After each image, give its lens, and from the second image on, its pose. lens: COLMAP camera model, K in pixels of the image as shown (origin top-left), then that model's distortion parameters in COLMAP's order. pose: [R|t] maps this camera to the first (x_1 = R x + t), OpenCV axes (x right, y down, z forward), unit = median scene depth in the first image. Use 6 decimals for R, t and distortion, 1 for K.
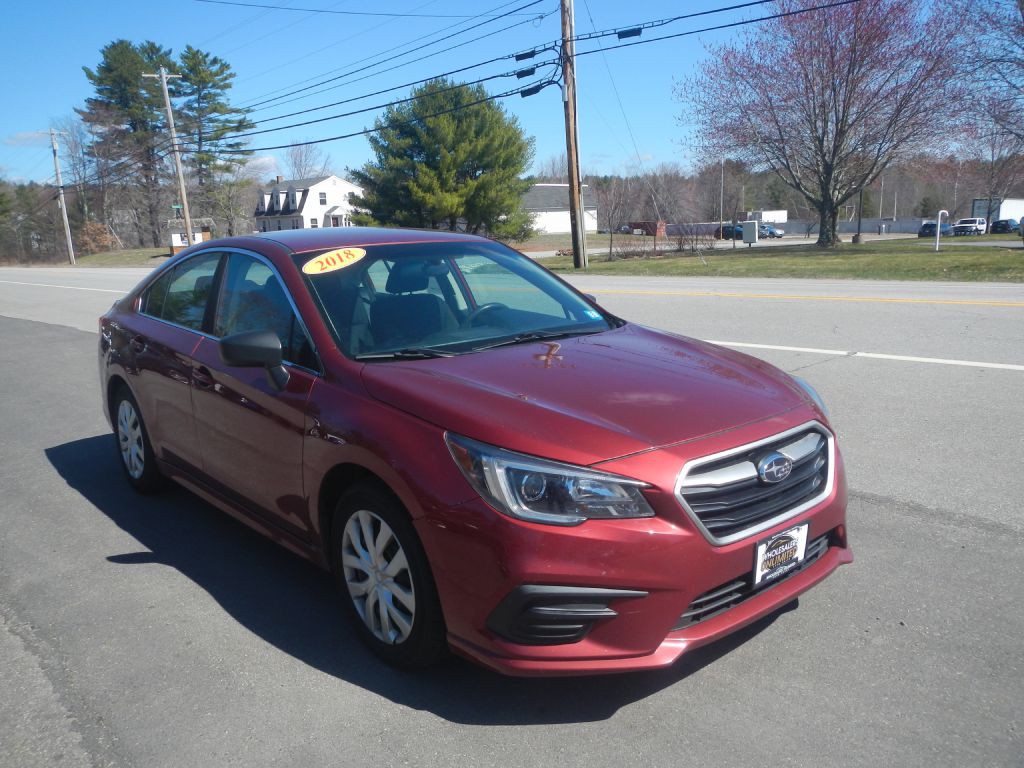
lens RADIAL K [[842.8, 0, 520.5], [0, 842.8, 402.1], [0, 0, 1]] dist [0.004329, -0.011152]
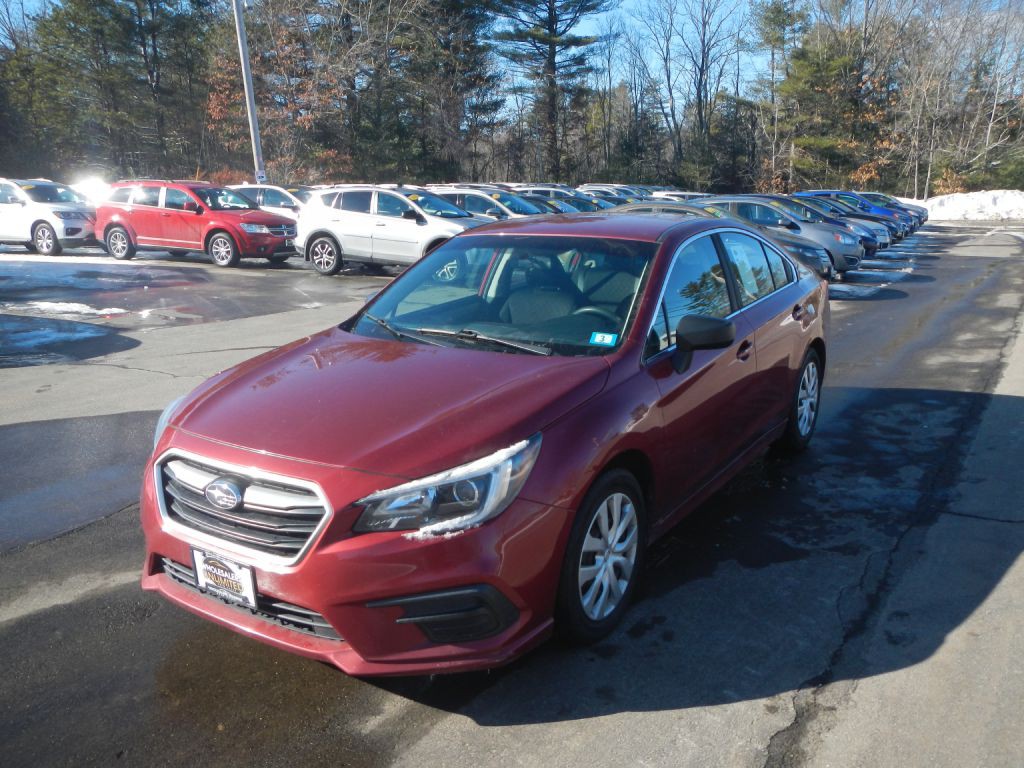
lens RADIAL K [[842.8, 0, 525.5], [0, 842.8, 378.1], [0, 0, 1]] dist [0.004329, -0.011152]
pose [[0.265774, 0.249100, -0.931297, 0.130933], [-0.203189, 0.958813, 0.198474, -0.033247], [0.942379, 0.136480, 0.305442, 0.100758]]
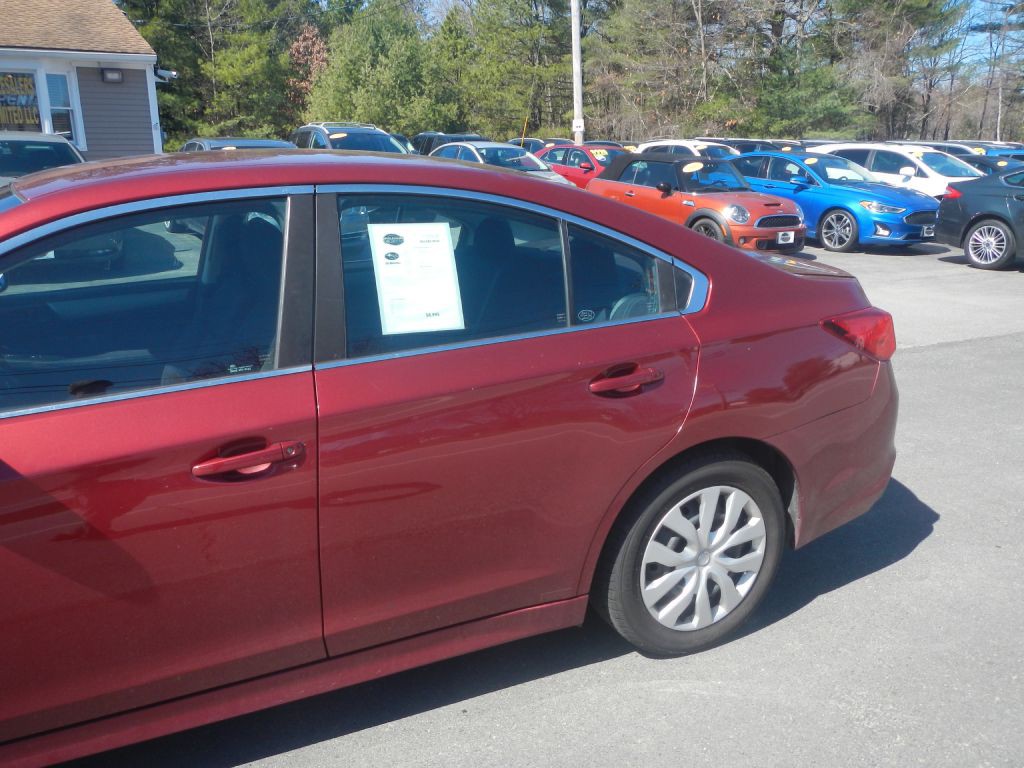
lens RADIAL K [[842.8, 0, 511.7], [0, 842.8, 391.5], [0, 0, 1]] dist [0.004329, -0.011152]
pose [[-0.254155, 0.307846, -0.916862, 0.051700], [-0.201987, 0.910192, 0.361597, -0.050288], [0.945836, 0.277096, -0.169149, 0.218453]]
